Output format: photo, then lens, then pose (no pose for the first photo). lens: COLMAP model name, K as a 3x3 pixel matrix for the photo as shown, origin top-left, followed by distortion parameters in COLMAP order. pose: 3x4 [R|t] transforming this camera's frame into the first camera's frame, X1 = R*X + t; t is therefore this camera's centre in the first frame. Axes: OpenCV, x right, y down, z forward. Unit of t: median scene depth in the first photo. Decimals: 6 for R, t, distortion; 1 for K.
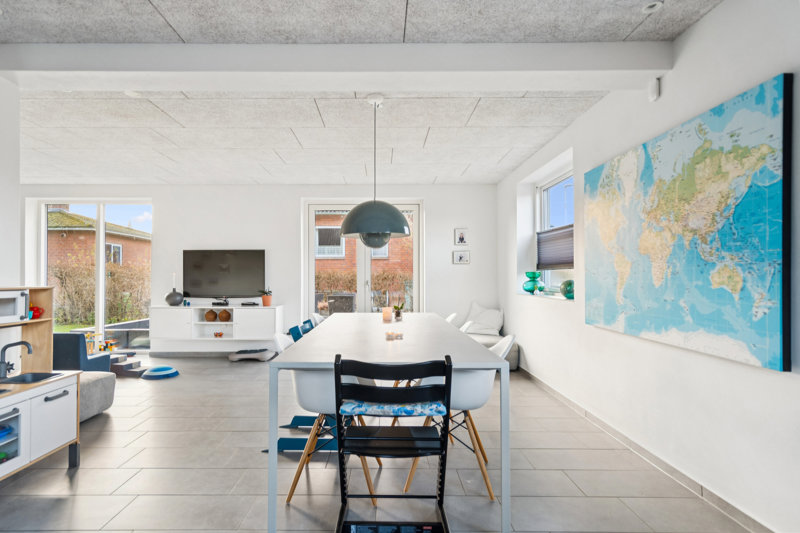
lens RADIAL K [[426.3, 0, 376.1], [0, 426.3, 271.2], [0, 0, 1]] dist [0.007743, 0.000956]
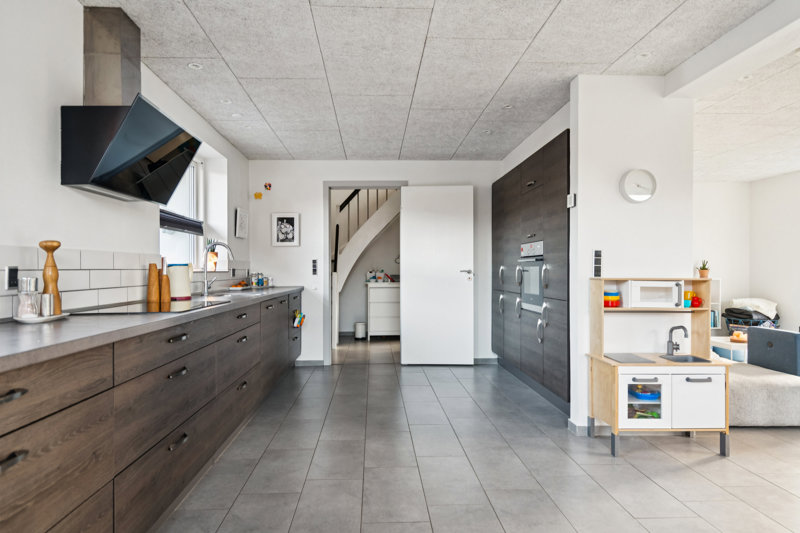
lens RADIAL K [[489.6, 0, 397.6], [0, 489.6, 270.0], [0, 0, 1]] dist [0.006818, 0.001468]
pose [[0.057602, 0.001379, -0.998339, 0.181194], [0.010504, 0.999943, 0.001987, 0.001937], [0.998284, -0.010601, 0.057584, 0.070765]]
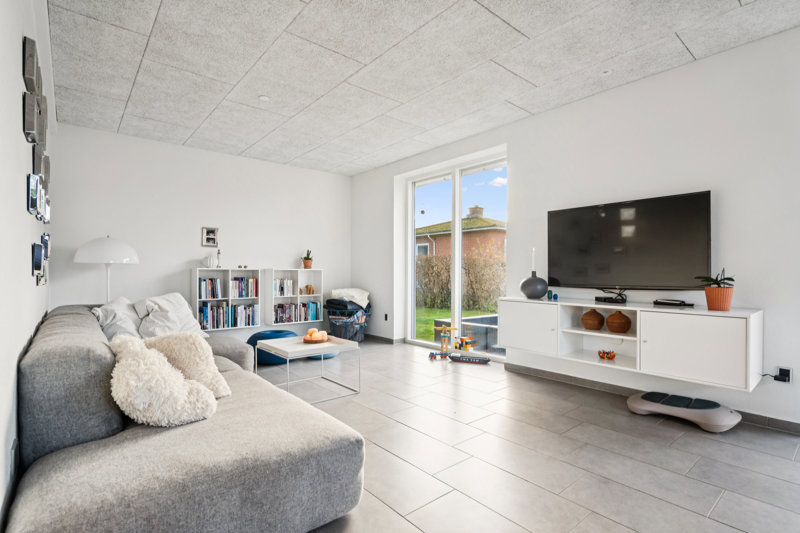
lens RADIAL K [[390.0, 0, 400.6], [0, 390.0, 270.0], [0, 0, 1]] dist [0.001168, 0.000661]
pose [[0.656462, -0.001638, -0.754358, -0.164553], [0.007428, 0.999963, 0.004293, 0.034211], [0.754323, -0.008422, 0.656450, 0.470724]]
